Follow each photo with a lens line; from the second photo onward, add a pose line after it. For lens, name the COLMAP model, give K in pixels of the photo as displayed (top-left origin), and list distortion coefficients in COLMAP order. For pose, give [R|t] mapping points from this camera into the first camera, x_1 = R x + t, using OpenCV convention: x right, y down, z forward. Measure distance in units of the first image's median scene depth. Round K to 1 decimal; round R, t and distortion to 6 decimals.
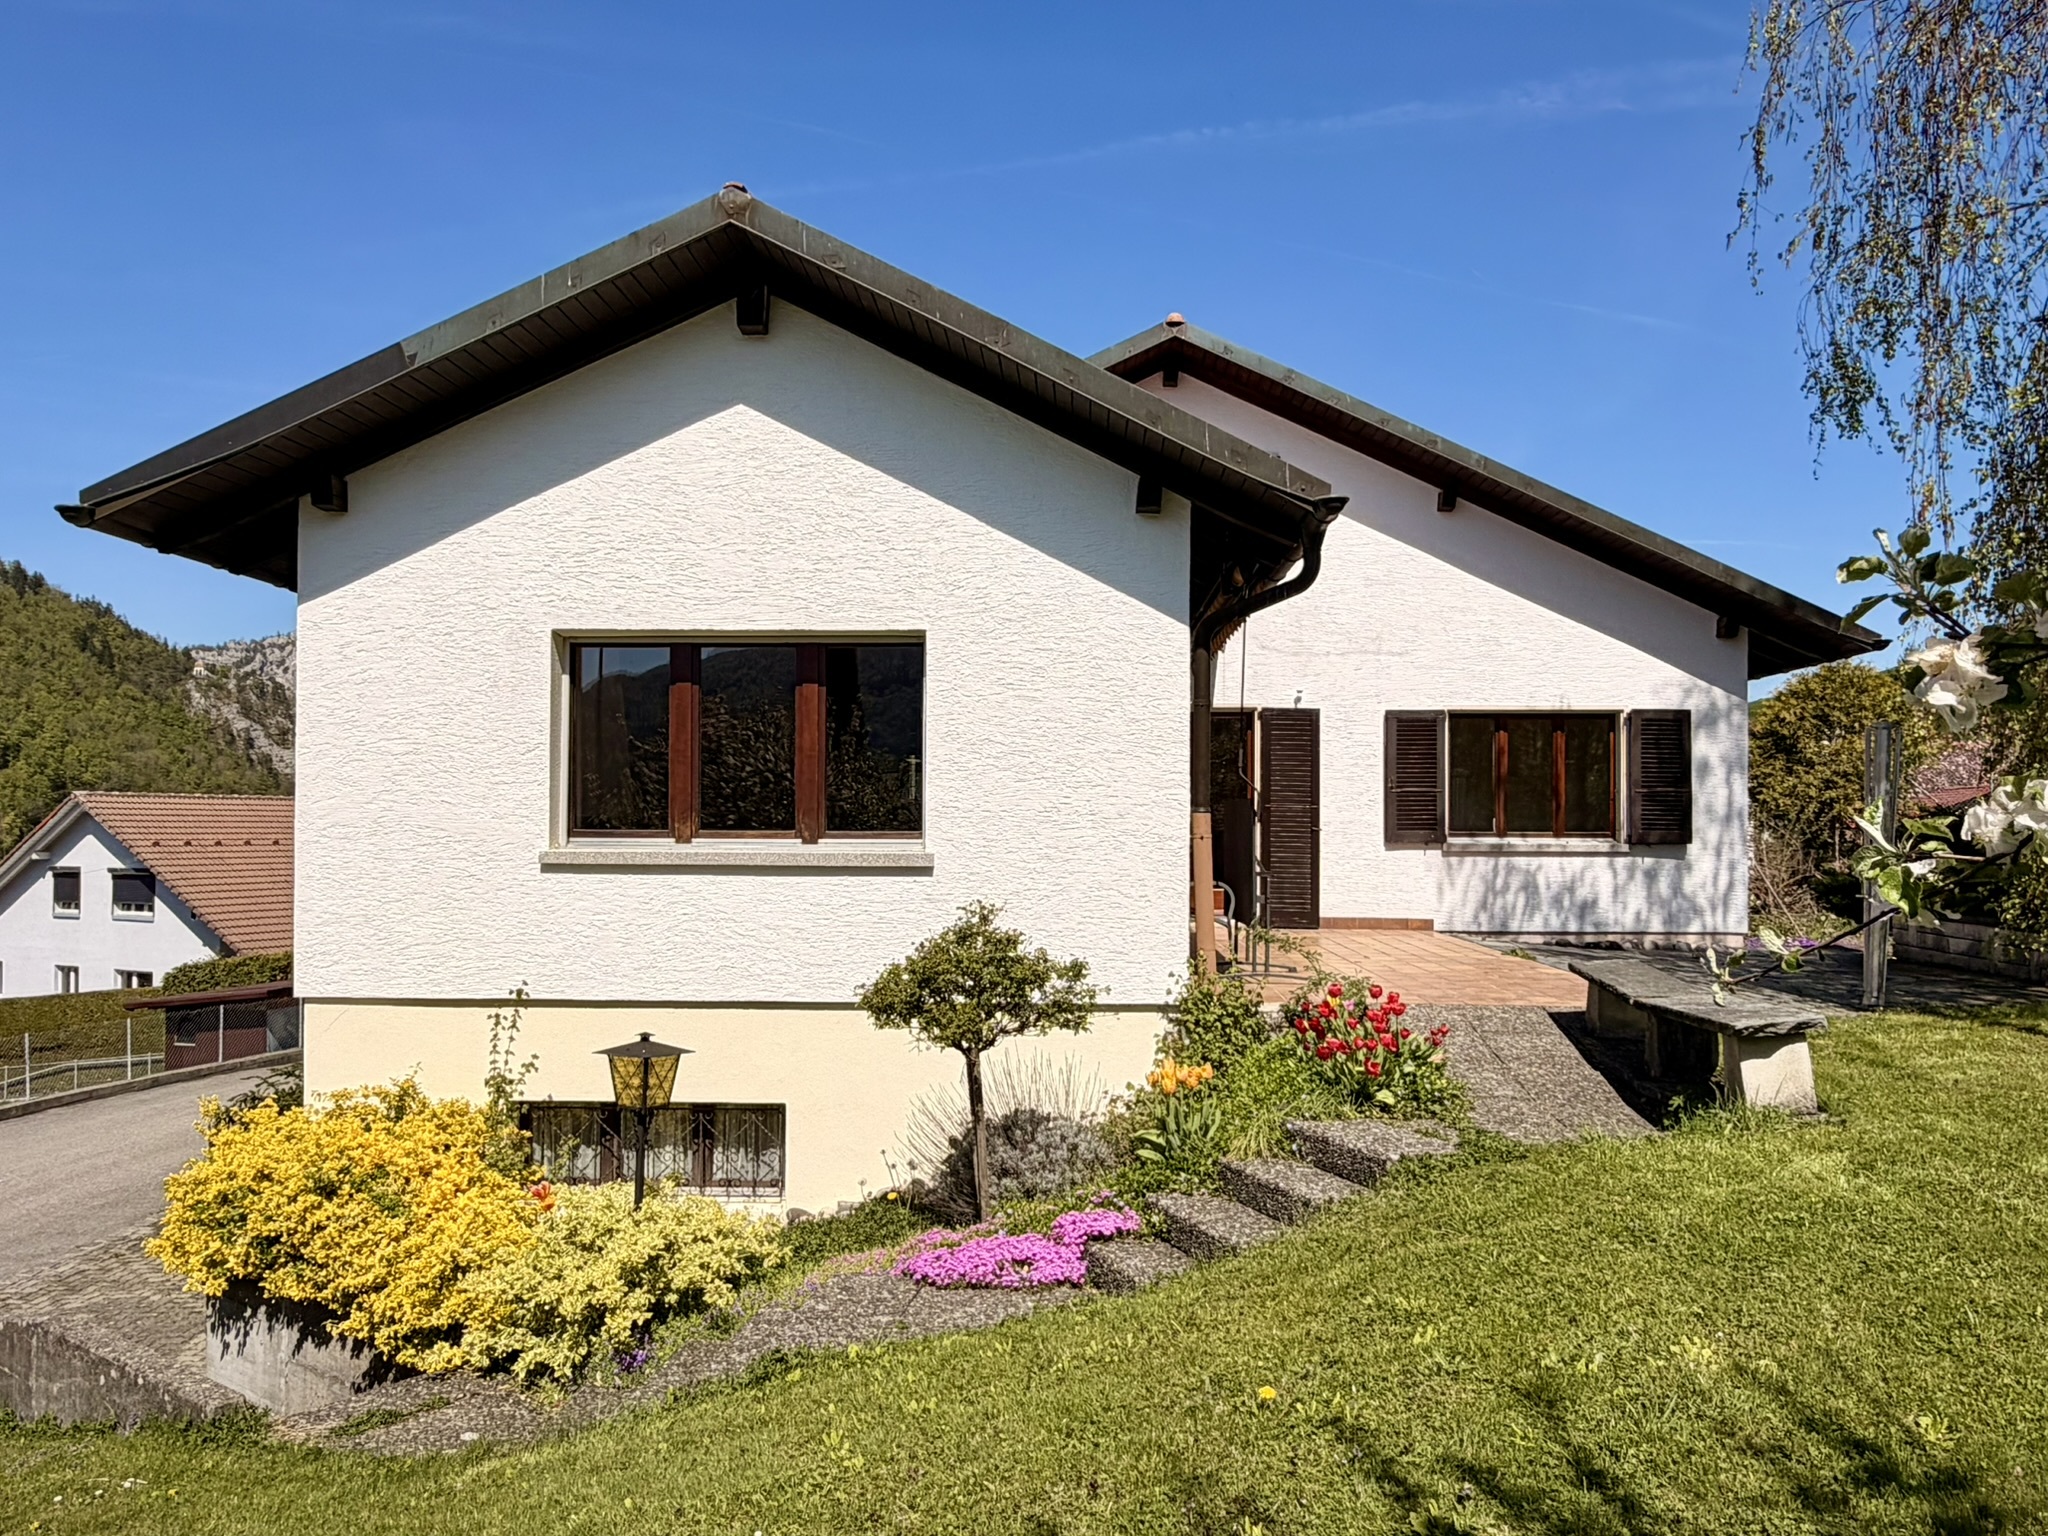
lens RADIAL K [[1474.7, 0, 1016.3], [0, 1474.7, 800.7], [0, 0, 1]] dist [-0.004327, -0.002076]
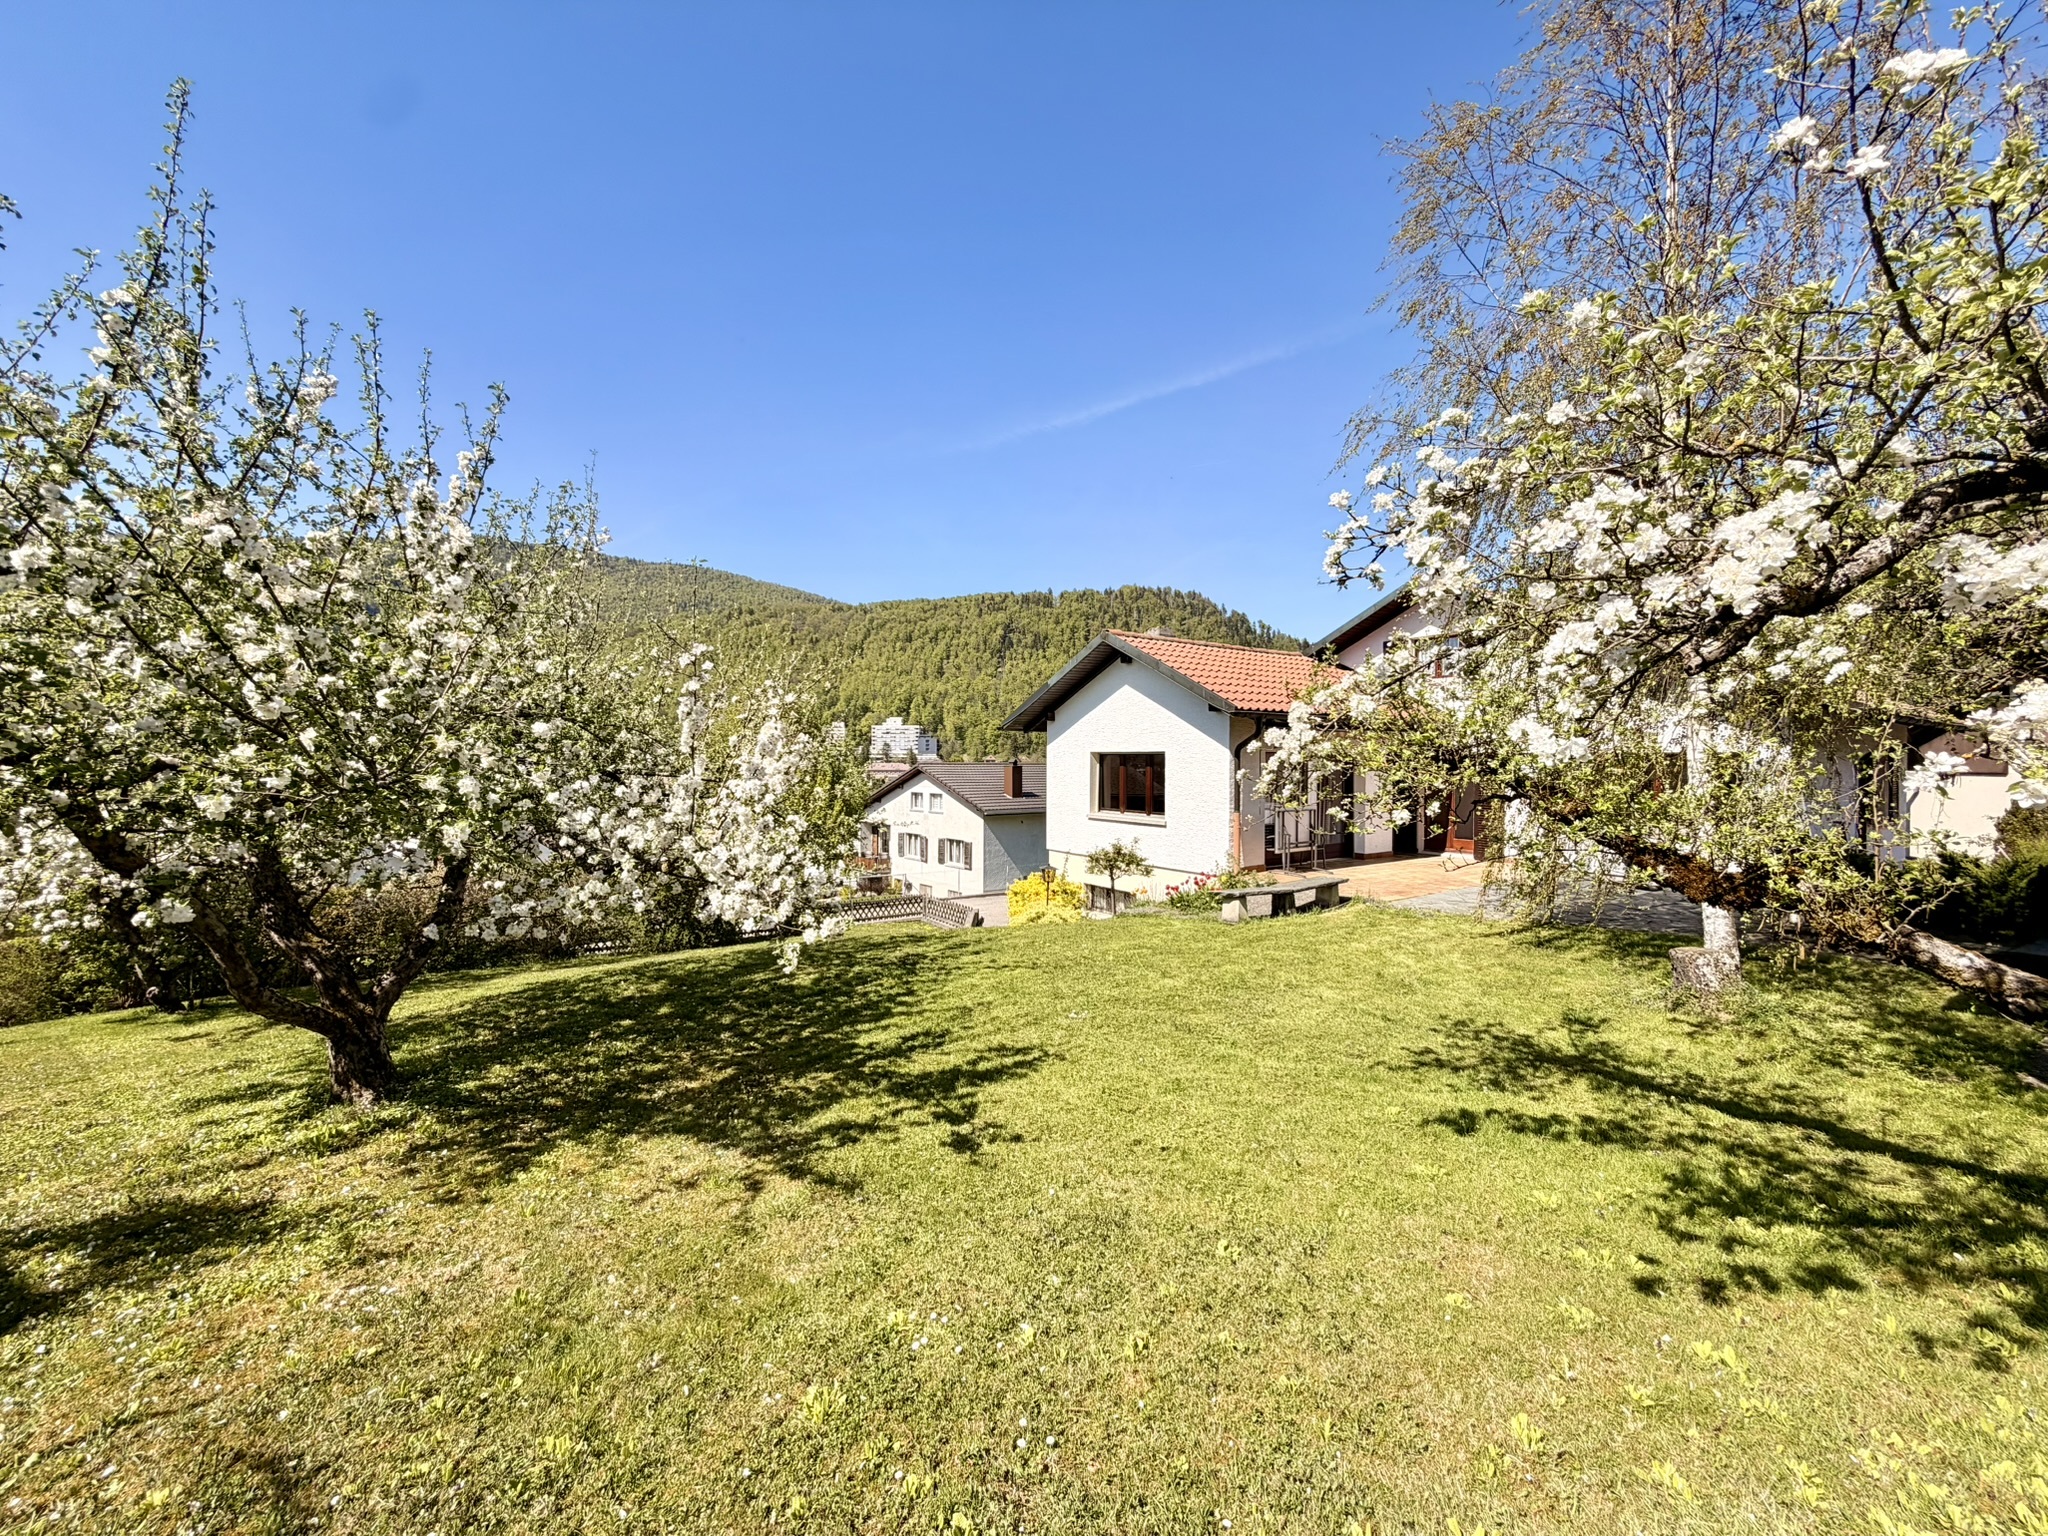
lens RADIAL K [[814.6, 0, 1019.2], [0, 814.6, 764.4], [0, 0, 1]] dist [-0.002441, 0.000574]
pose [[0.592044, 0.001754, -0.805903, 1.146885], [0.009838, 0.999907, 0.009403, -0.104322], [0.805845, -0.013496, 0.591972, -0.294683]]
